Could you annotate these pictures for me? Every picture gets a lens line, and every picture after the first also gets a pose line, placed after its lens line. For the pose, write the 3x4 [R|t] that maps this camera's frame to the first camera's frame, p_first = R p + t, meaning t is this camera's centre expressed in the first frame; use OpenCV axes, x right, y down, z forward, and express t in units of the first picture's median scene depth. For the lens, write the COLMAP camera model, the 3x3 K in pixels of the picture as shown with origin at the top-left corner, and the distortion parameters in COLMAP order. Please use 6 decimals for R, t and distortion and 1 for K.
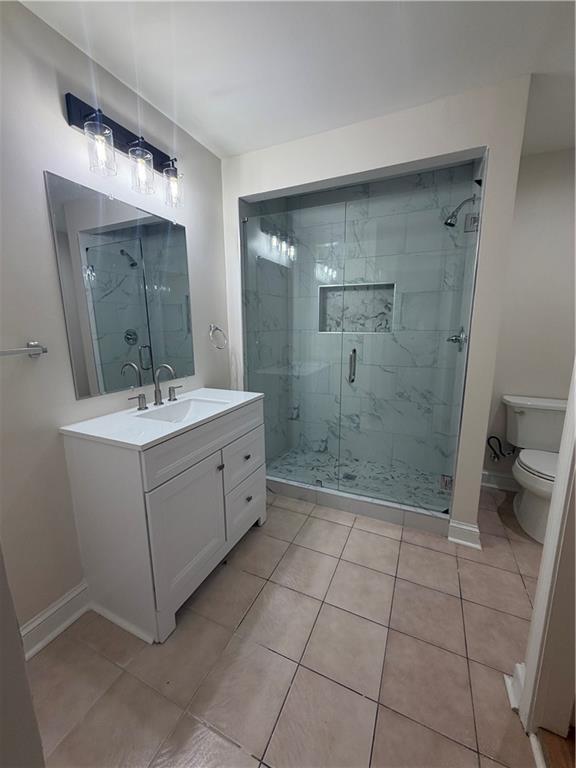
lens RADIAL K [[308.4, 0, 286.3], [0, 308.4, 382.2], [0, 0, 1]] dist [0.000028, 0.000075]
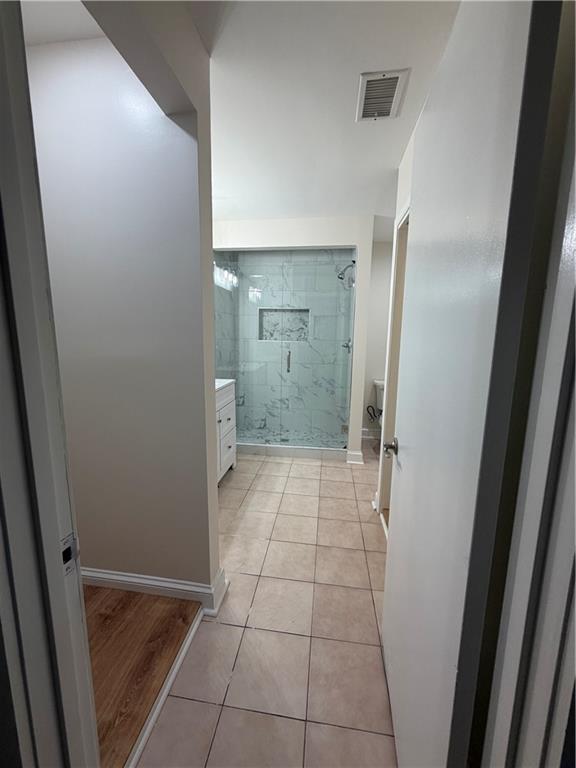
lens RADIAL K [[308.4, 0, 286.9], [0, 308.4, 383.5], [0, 0, 1]] dist [0.000028, 0.000075]
pose [[0.955278, -0.025754, 0.294585, -0.212503], [0.033070, 0.999255, -0.019880, 0.072874], [-0.293854, 0.028733, 0.955418, -0.410815]]
